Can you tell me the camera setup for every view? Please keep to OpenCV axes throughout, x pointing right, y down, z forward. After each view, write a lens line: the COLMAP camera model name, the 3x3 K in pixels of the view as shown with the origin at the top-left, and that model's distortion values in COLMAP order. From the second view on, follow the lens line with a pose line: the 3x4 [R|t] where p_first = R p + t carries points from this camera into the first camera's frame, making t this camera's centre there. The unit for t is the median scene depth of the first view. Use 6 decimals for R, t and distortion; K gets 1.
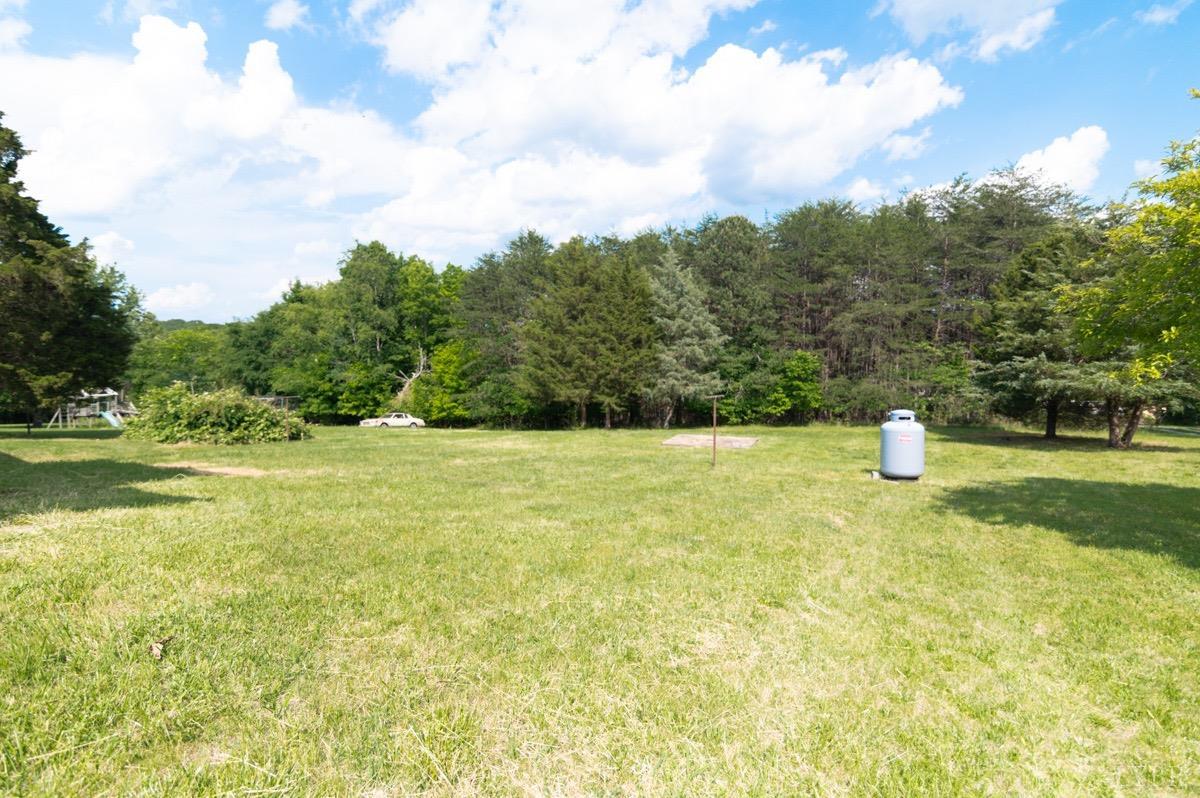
lens RADIAL K [[589.1, 0, 592.5], [0, 589.1, 394.7], [0, 0, 1]] dist [-0.001917, -0.000066]
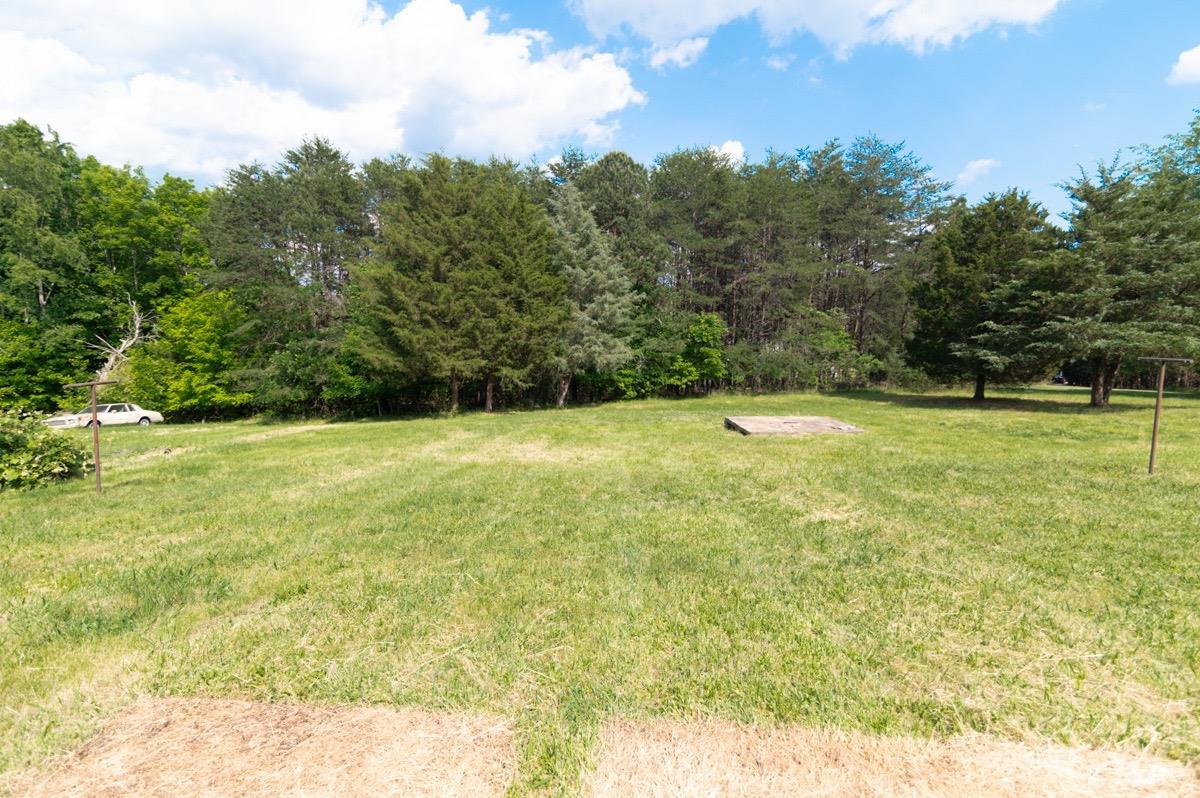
lens RADIAL K [[602.4, 0, 600.0], [0, 602.4, 399.0], [0, 0, 1]] dist [-0.013213, 0.000265]
pose [[0.881819, -0.042240, 0.469693, -0.211467], [0.017683, 0.998242, 0.056574, 0.000096], [-0.471257, -0.041582, 0.881015, 0.247373]]
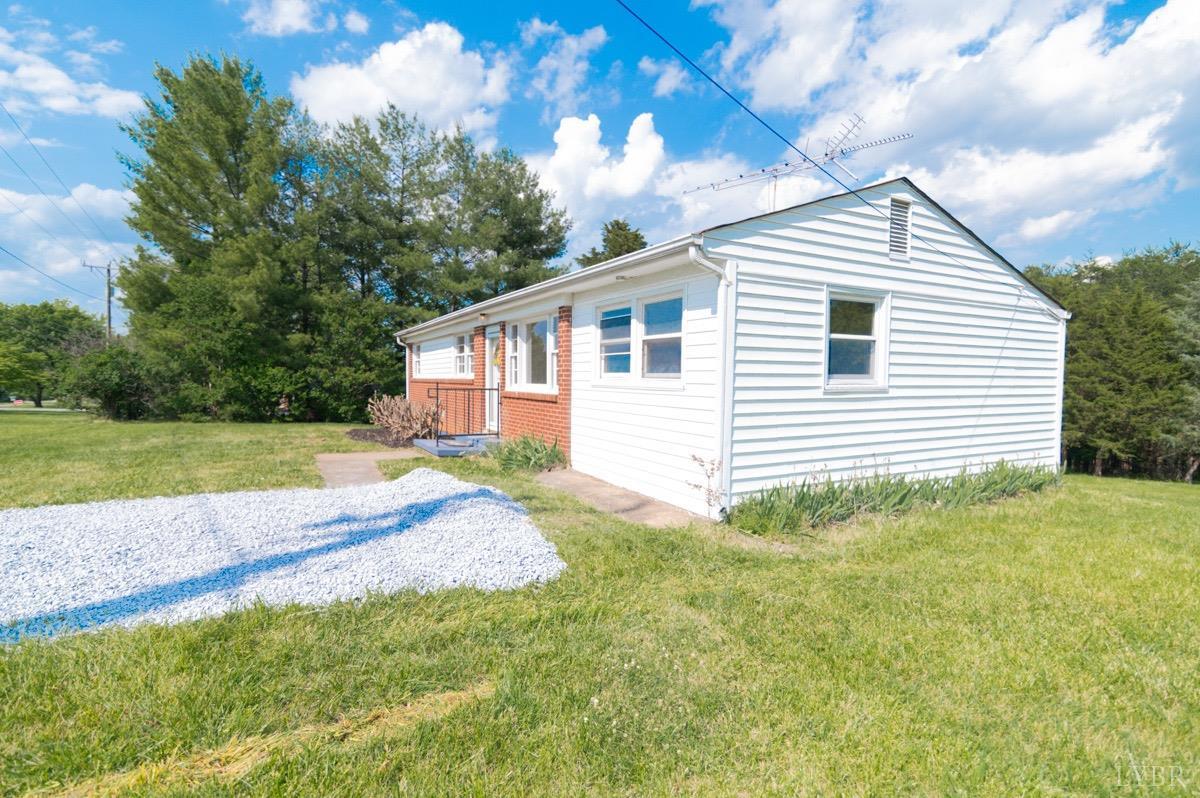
lens RADIAL K [[593.5, 0, 564.1], [0, 593.5, 398.7], [0, 0, 1]] dist [-0.013758, -0.000433]
pose [[0.824034, 0.029444, -0.565775, -0.143776], [-0.053799, 0.998203, -0.026408, 0.006634], [0.563980, 0.052199, 0.824137, -0.215690]]
